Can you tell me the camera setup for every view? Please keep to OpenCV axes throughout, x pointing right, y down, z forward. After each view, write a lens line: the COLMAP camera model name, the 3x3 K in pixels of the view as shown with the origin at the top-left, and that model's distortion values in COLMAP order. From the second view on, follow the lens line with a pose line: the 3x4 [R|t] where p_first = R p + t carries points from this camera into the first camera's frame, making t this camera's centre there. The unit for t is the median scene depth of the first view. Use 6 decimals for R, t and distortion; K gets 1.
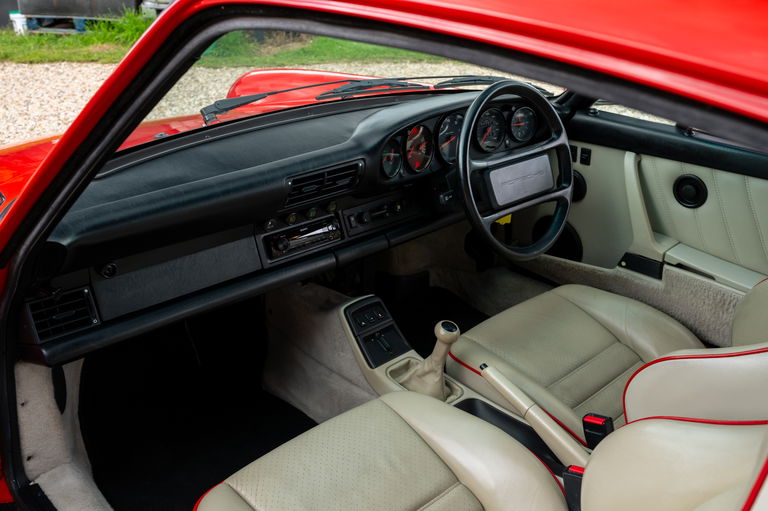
lens RADIAL K [[765.3, 0, 384.0], [0, 765.3, 255.4], [0, 0, 1]] dist [0.002485, 0.000000]
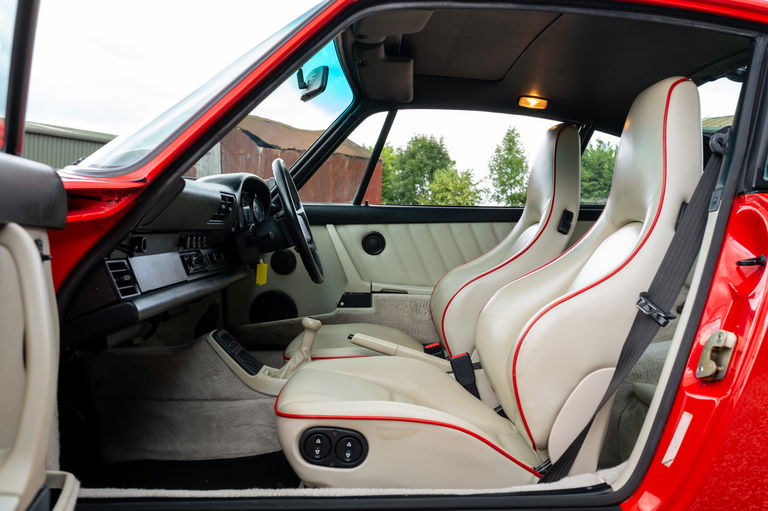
lens RADIAL K [[765.3, 0, 384.3], [0, 765.3, 255.5], [0, 0, 1]] dist [0.002485, 0.000000]
pose [[0.653177, -0.023992, 0.756825, -0.706417], [0.319074, 0.915148, -0.246365, 0.307422], [-0.686696, 0.402404, 0.605409, 0.083828]]
